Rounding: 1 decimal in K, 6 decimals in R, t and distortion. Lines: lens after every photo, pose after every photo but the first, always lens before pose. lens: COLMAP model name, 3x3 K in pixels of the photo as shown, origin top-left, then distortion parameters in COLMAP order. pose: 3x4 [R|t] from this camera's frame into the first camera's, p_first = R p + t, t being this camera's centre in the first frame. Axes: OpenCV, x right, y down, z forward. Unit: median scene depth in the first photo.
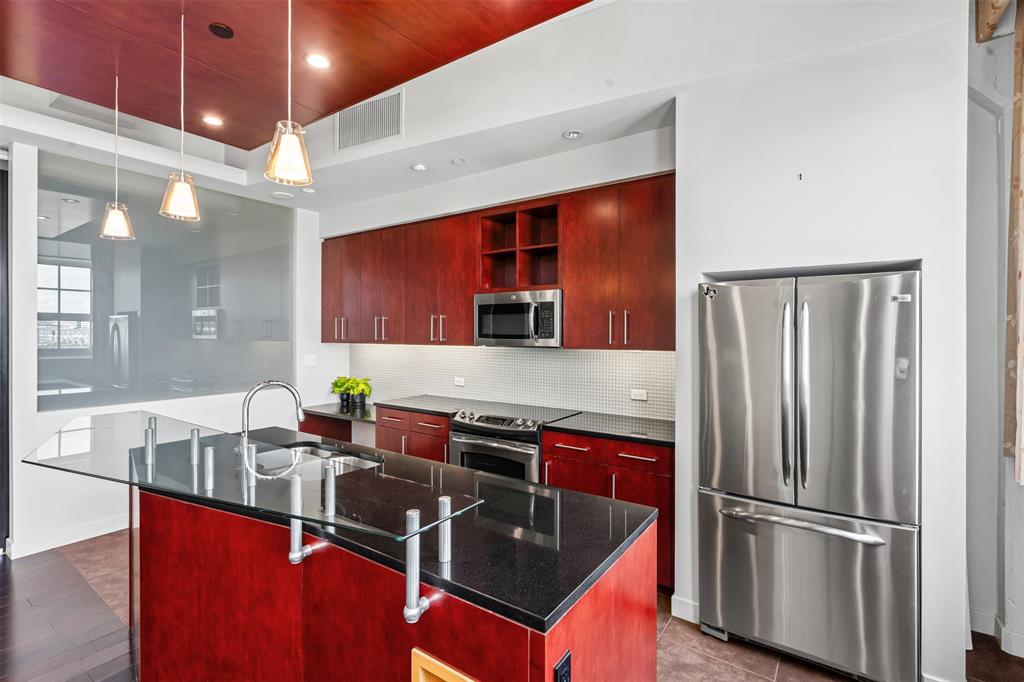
lens RADIAL K [[470.3, 0, 513.6], [0, 470.3, 333.2], [0, 0, 1]] dist [-0.005207, 0.003588]
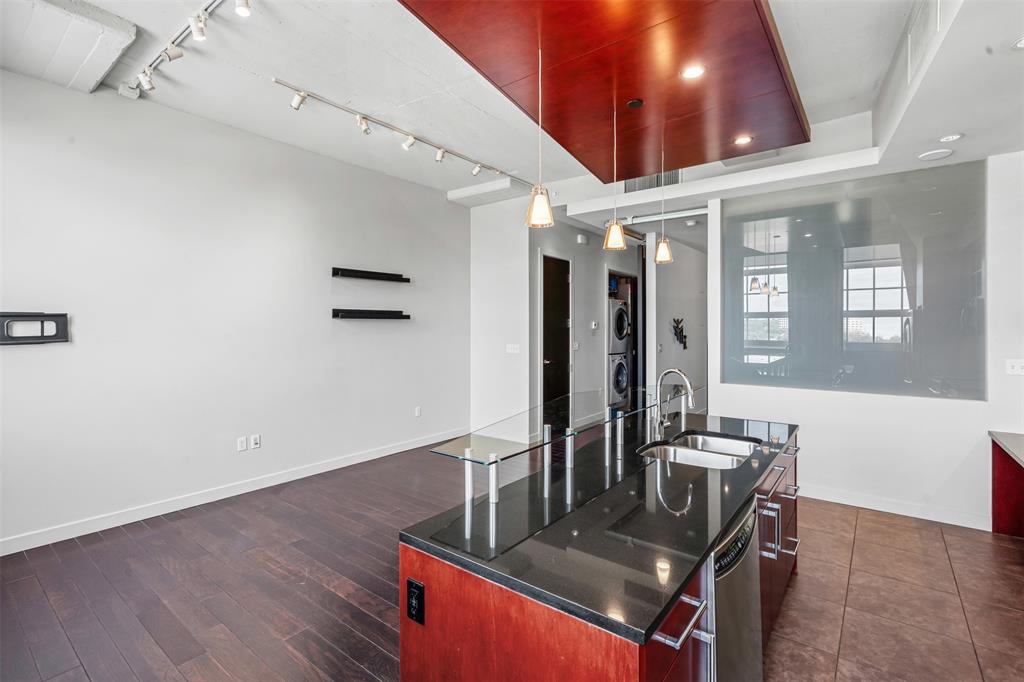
lens RADIAL K [[470.3, 0, 509.6], [0, 470.3, 329.0], [0, 0, 1]] dist [-0.005207, 0.003588]
pose [[-0.055396, 0.004347, -0.998455, 0.443289], [-0.001598, 0.999989, 0.004442, -0.001848], [0.998463, 0.001841, -0.055389, 0.425183]]
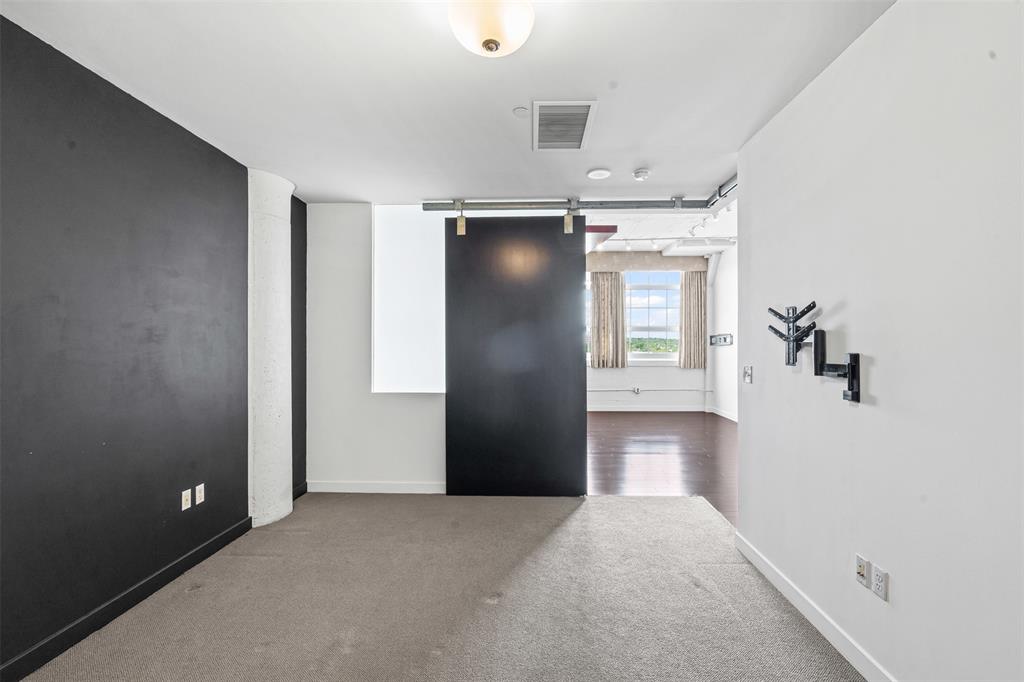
lens RADIAL K [[470.3, 0, 520.2], [0, 470.3, 343.4], [0, 0, 1]] dist [-0.005207, 0.003588]
pose [[-0.541790, -0.000782, 0.840514, -2.088569], [-0.000503, 1.000000, 0.000606, 0.025607], [-0.840514, -0.000094, -0.541790, 1.850011]]
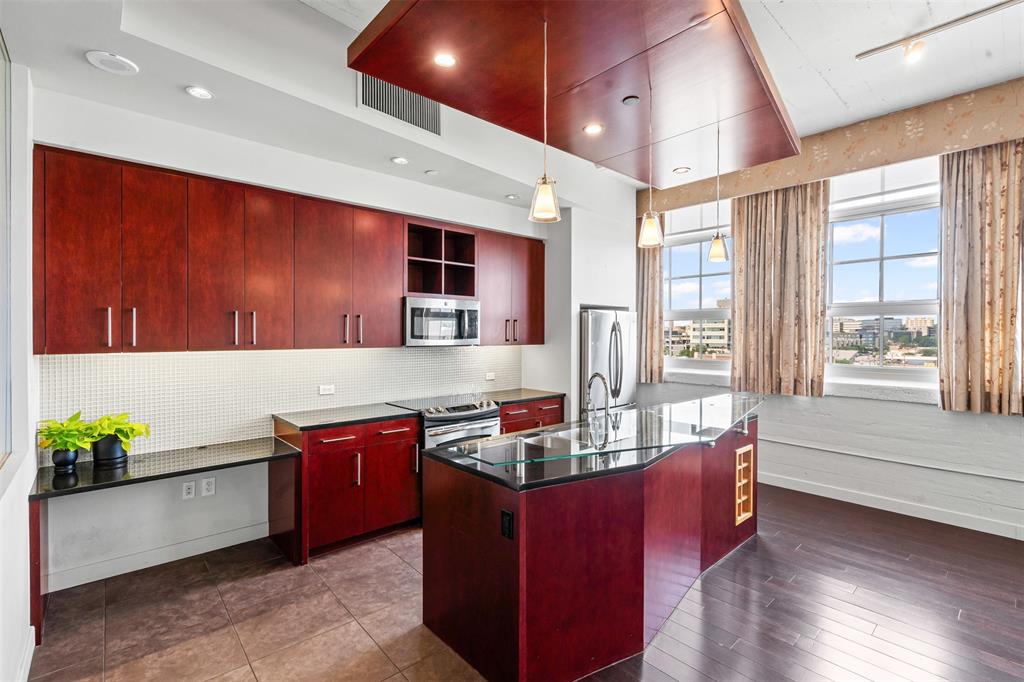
lens RADIAL K [[470.3, 0, 512.5], [0, 470.3, 336.6], [0, 0, 1]] dist [-0.005207, 0.003588]
pose [[0.230907, -0.006942, 0.972951, -1.164459], [0.000986, 0.999976, 0.006901, -0.002754], [-0.972975, -0.000634, 0.230908, 0.607066]]
